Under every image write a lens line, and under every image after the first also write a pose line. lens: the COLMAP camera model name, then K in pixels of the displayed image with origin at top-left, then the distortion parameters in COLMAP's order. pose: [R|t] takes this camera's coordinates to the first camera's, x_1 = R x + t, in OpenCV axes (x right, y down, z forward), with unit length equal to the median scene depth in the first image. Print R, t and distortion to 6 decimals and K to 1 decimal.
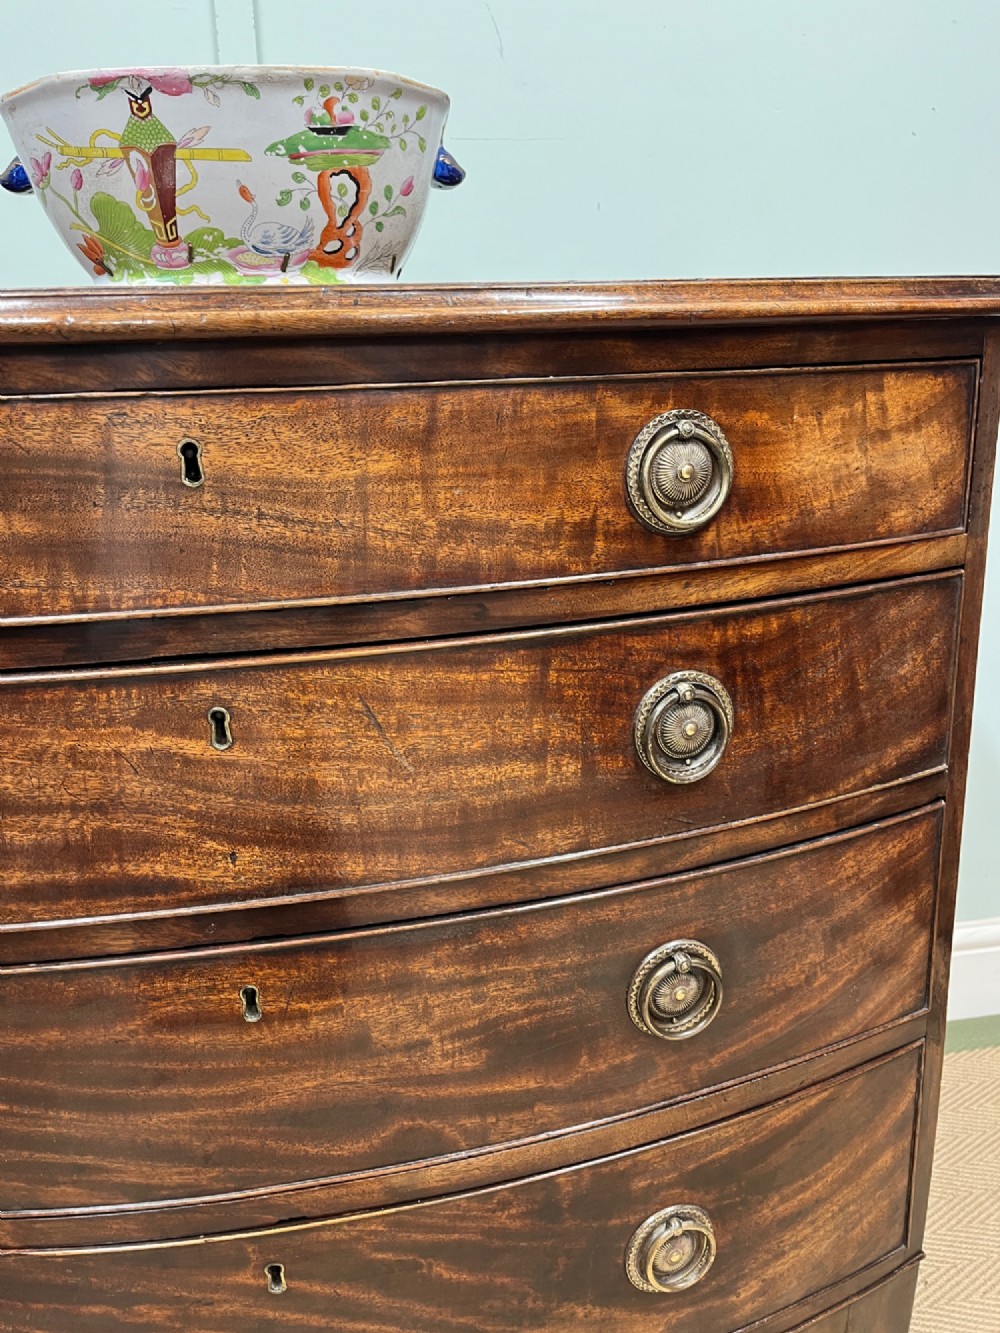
lens RADIAL K [[1010.2, 0, 496.5], [0, 1010.2, 671.5], [0, 0, 1]] dist [0.076964, -0.120581]
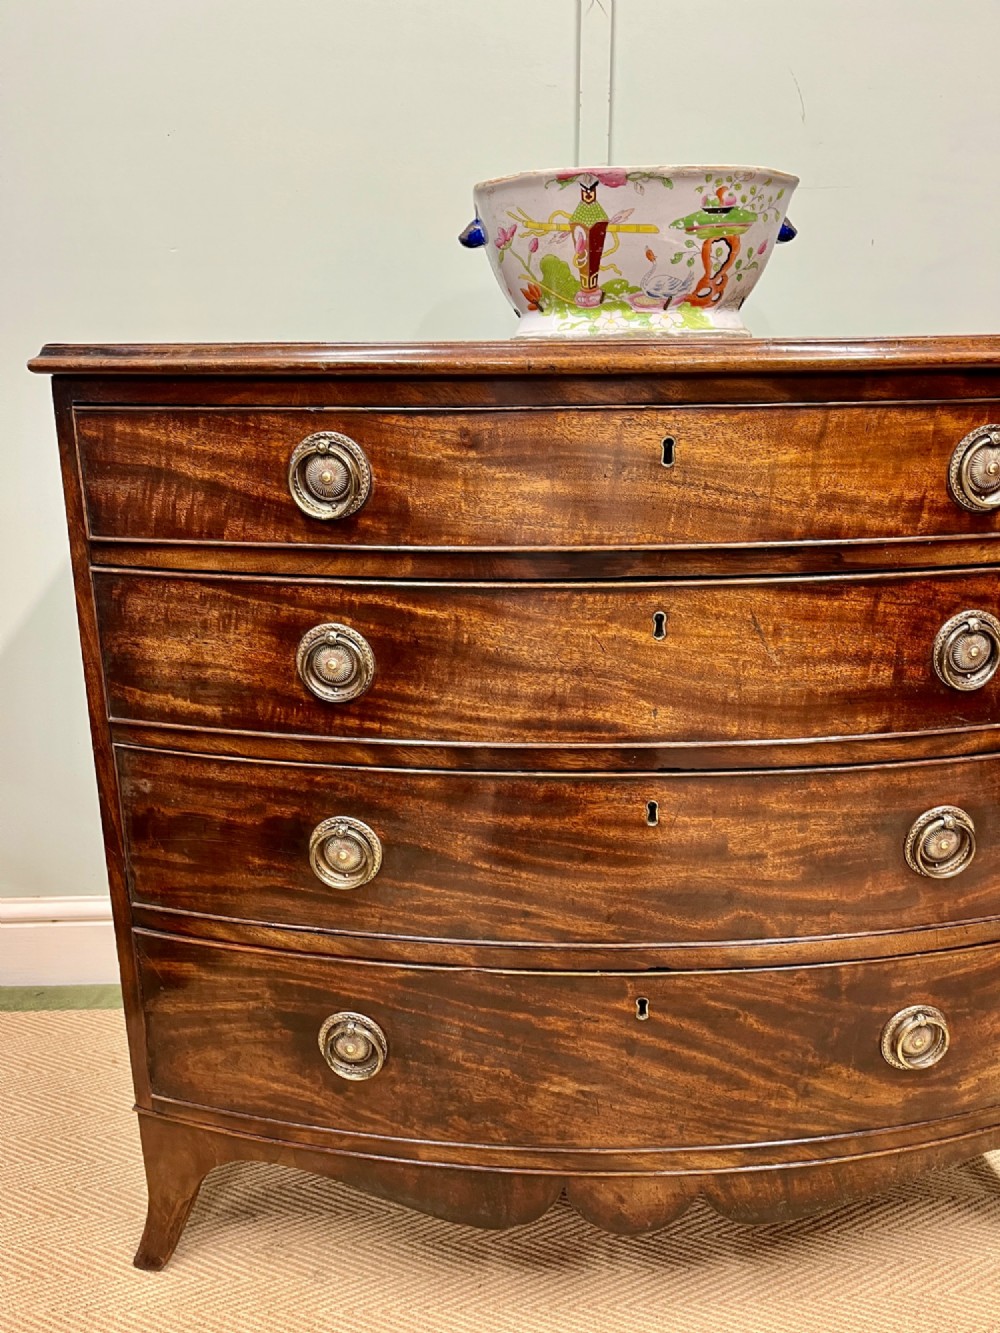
lens RADIAL K [[1001.8, 0, 497.9], [0, 1001.8, 676.2], [0, 0, 1]] dist [0.049305, -0.054938]
pose [[0.988880, 0.067623, -0.132450, -0.273300], [-0.064520, 0.997535, 0.027587, 0.094228], [0.133989, -0.018735, 0.990806, -0.474804]]
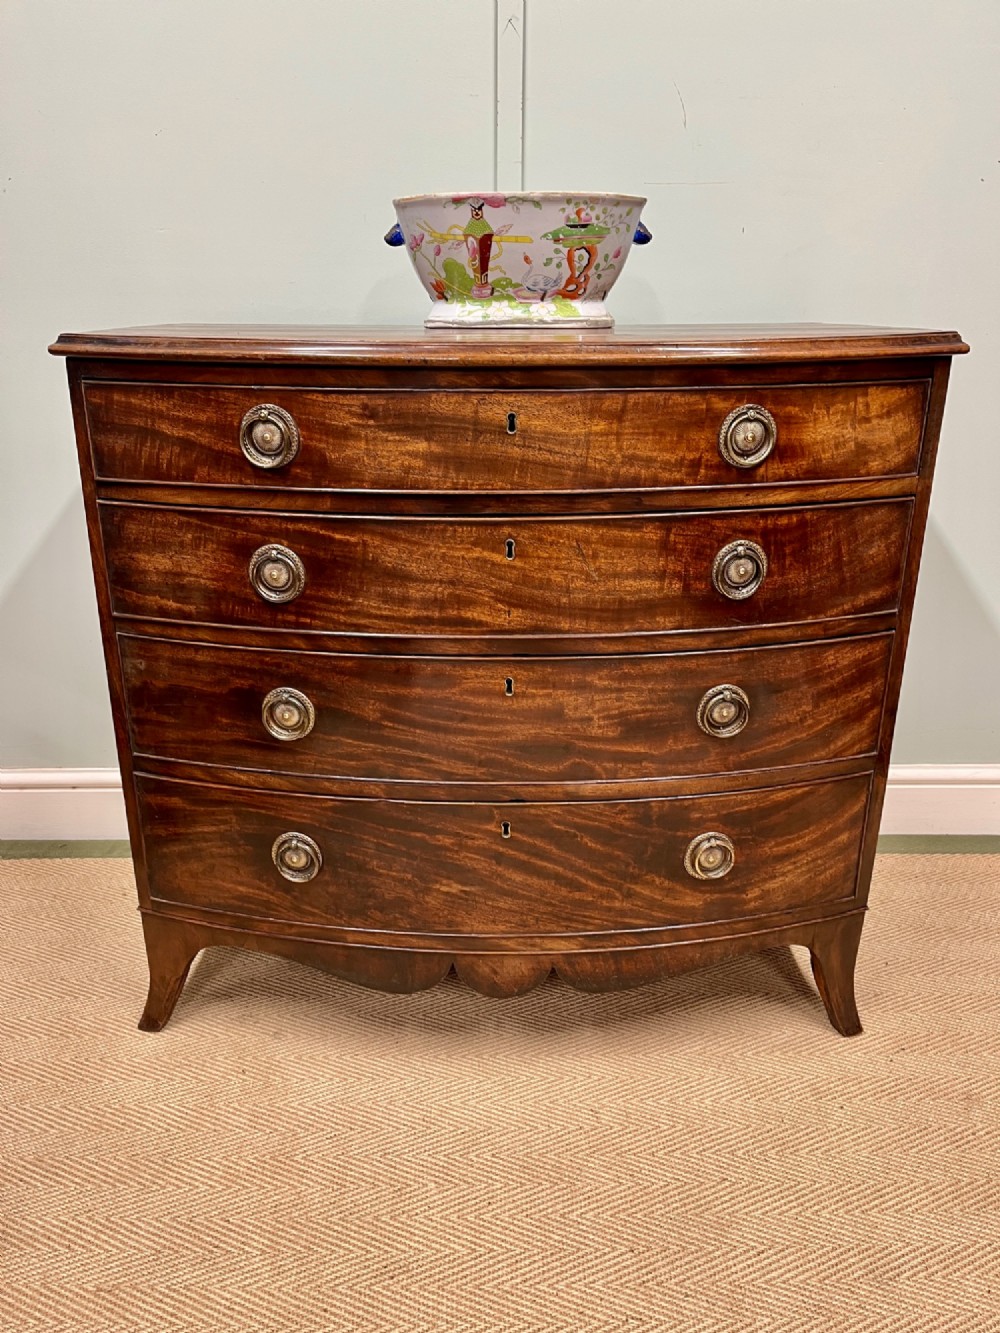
lens RADIAL K [[985.9, 0, 495.8], [0, 985.9, 672.7], [0, 0, 1]] dist [0.105392, -0.231204]
pose [[0.986984, 0.088934, -0.133989, -0.001708], [-0.075981, 0.992195, 0.098876, 0.097639], [0.141736, -0.087409, 0.986038, -0.943855]]
